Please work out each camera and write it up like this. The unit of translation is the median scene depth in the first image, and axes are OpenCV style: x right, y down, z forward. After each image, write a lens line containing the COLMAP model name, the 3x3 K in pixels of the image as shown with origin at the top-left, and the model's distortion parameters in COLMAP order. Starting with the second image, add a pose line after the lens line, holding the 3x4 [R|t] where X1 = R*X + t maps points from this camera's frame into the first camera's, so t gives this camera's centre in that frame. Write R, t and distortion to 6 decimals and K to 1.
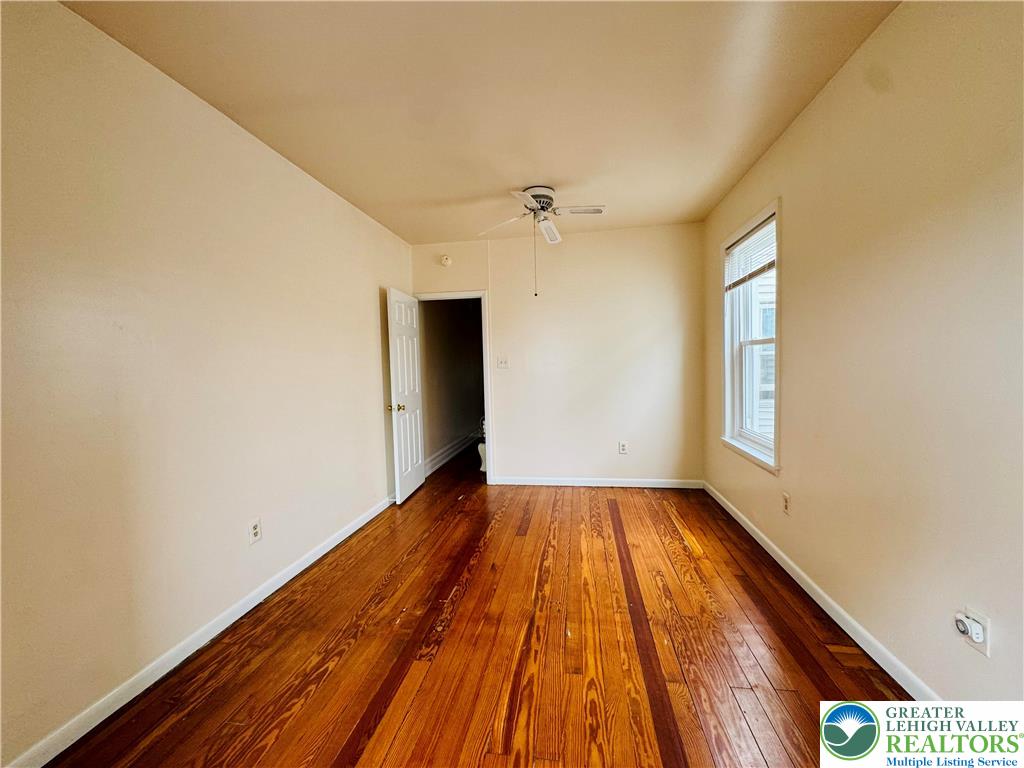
lens RADIAL K [[409.7, 0, 513.0], [0, 409.7, 383.2], [0, 0, 1]] dist [-0.002213, -0.000328]
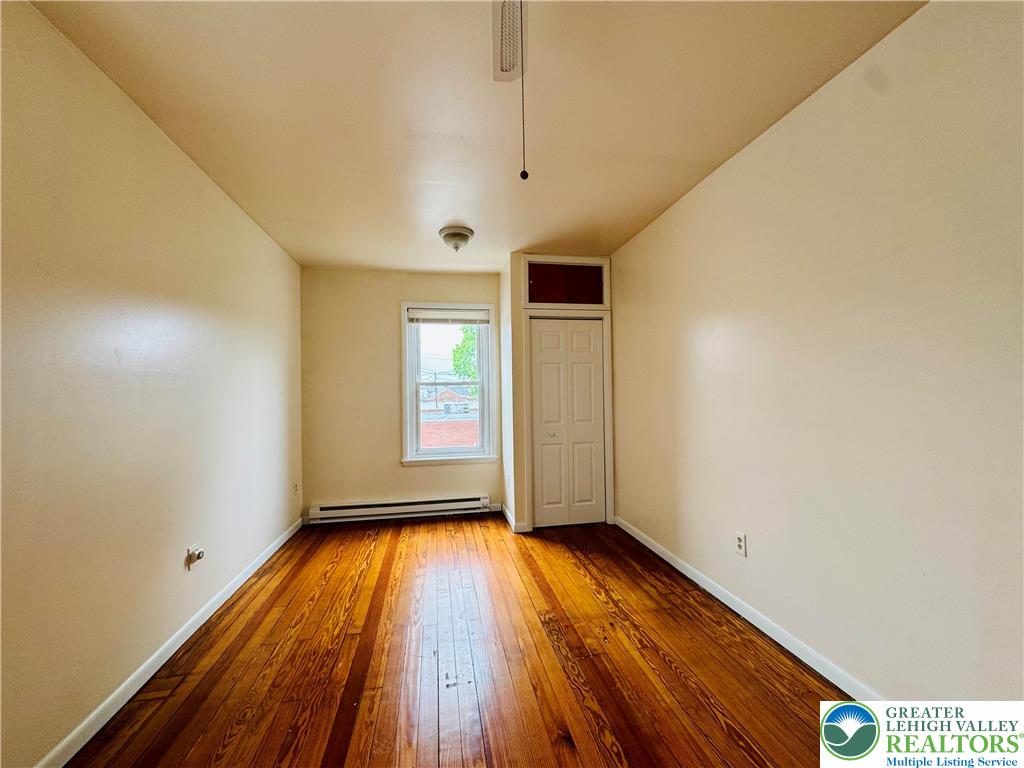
lens RADIAL K [[409.7, 0, 513.0], [0, 409.7, 384.8], [0, 0, 1]] dist [-0.002213, -0.000328]
pose [[-0.941169, 0.036131, -0.335998, 0.273565], [0.024952, 0.998984, 0.037531, -0.102953], [0.337013, 0.026939, -0.941114, 2.027257]]
